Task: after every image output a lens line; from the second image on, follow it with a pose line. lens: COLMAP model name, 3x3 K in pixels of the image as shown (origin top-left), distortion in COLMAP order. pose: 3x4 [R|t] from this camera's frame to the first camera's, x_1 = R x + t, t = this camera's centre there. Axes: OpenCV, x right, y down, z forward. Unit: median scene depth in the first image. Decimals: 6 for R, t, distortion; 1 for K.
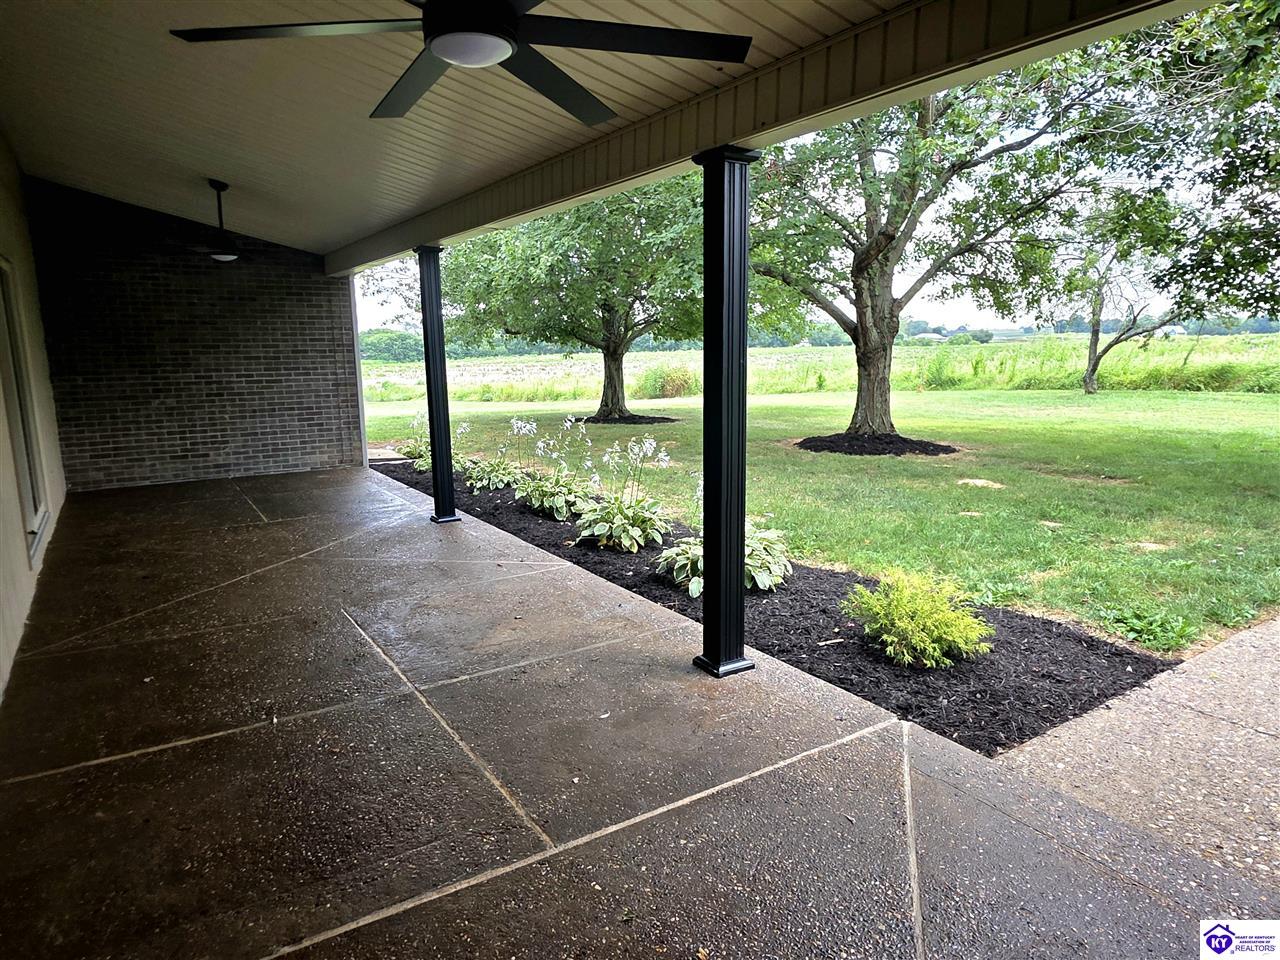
lens RADIAL K [[804.2, 0, 631.8], [0, 804.2, 486.5], [0, 0, 1]] dist [-0.003491, -0.002910]
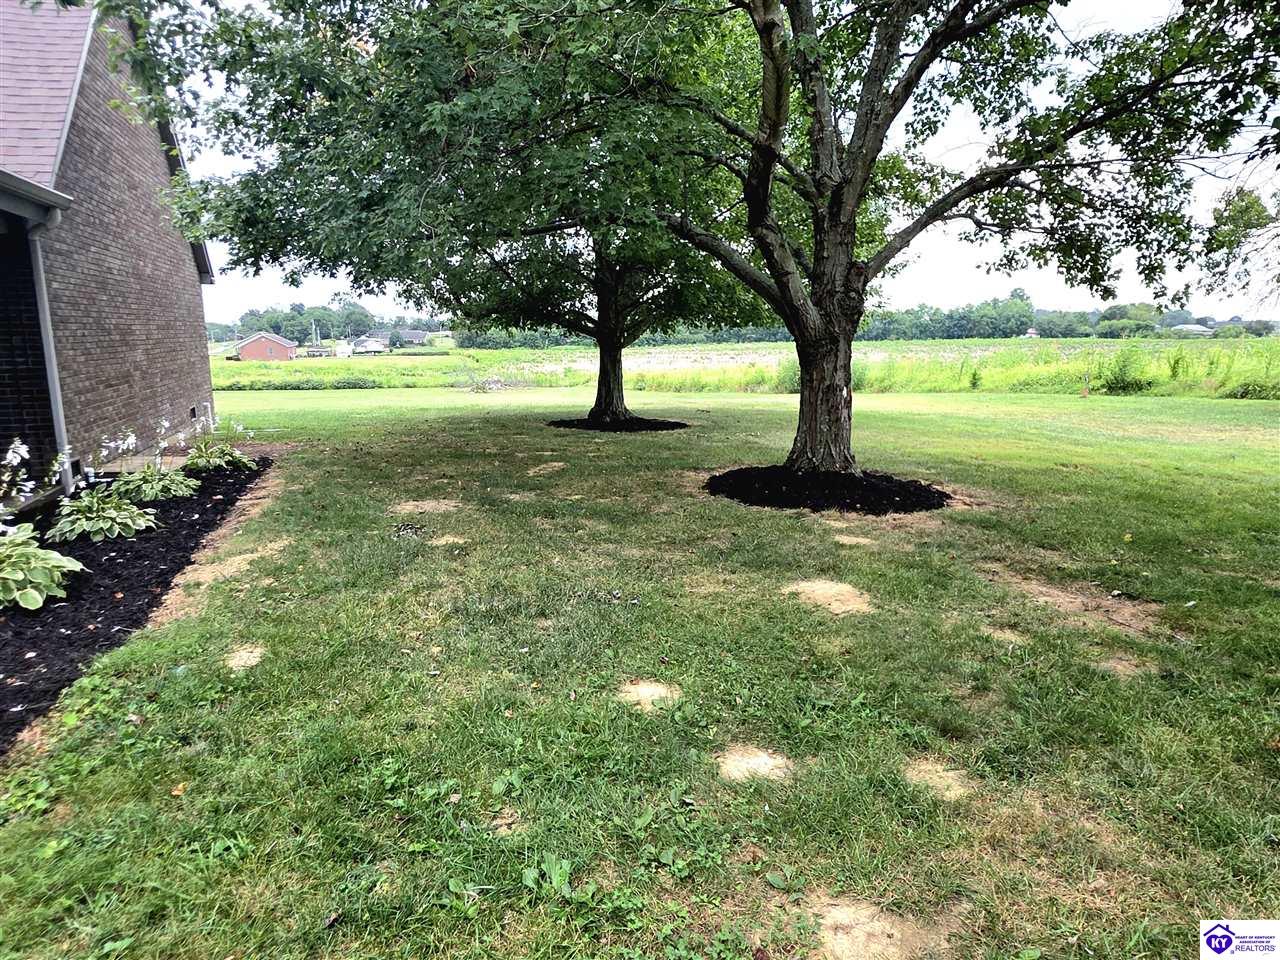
lens RADIAL K [[805.1, 0, 640.0], [0, 805.1, 480.0], [0, 0, 1]] dist [-0.001242, 0.002040]
pose [[0.968581, 0.055378, -0.242455, 0.279451], [-0.053849, 0.998465, 0.012934, -0.050934], [0.242799, 0.000528, 0.970077, 0.287491]]
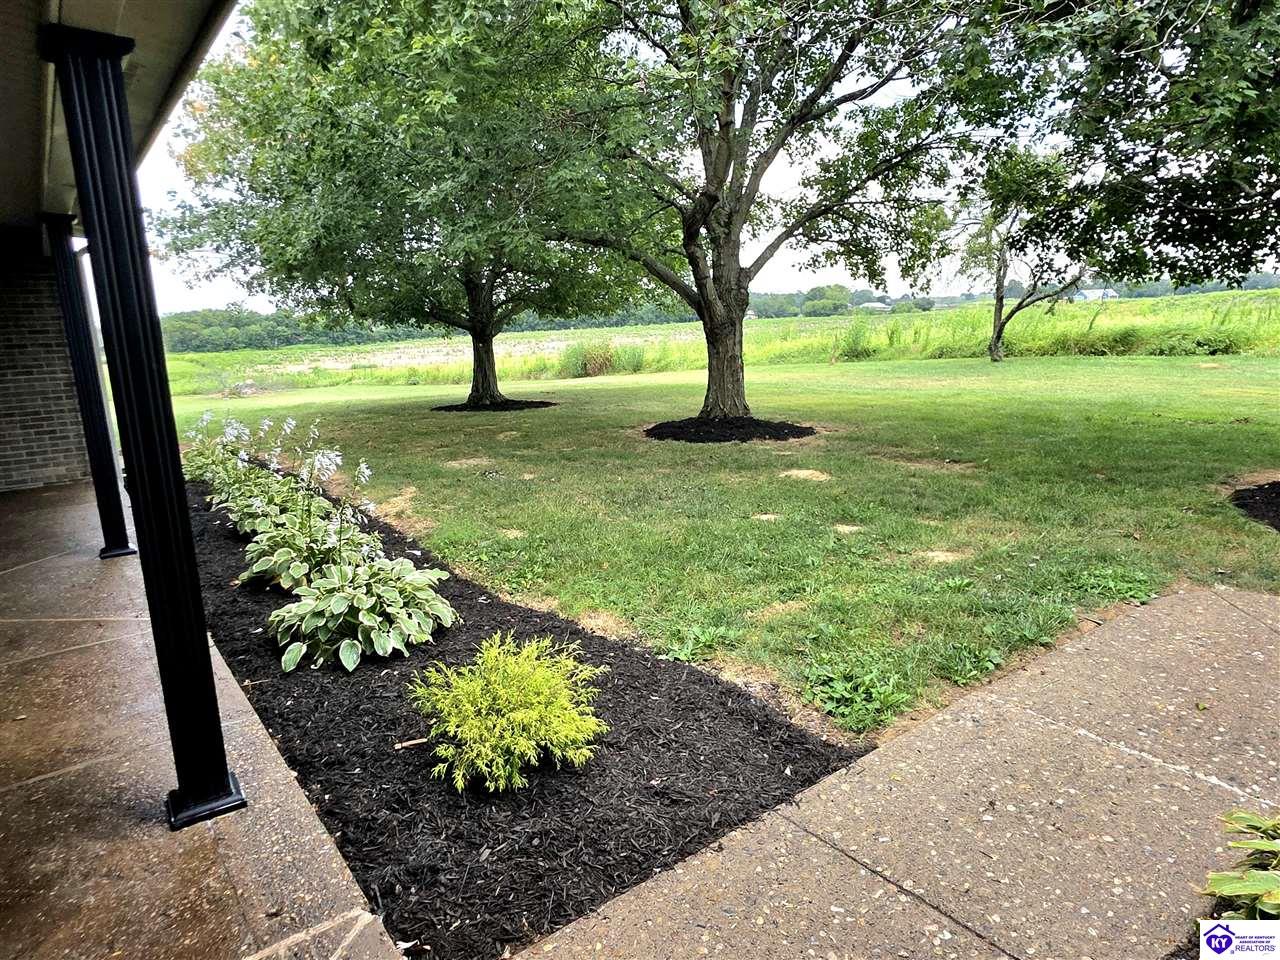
lens RADIAL K [[805.1, 0, 640.0], [0, 805.1, 480.0], [0, 0, 1]] dist [-0.001242, 0.002040]
pose [[0.997387, -0.038065, 0.061398, 0.125716], [0.036771, 0.999080, 0.022065, -0.015803], [-0.062182, -0.019749, 0.997869, 0.079703]]
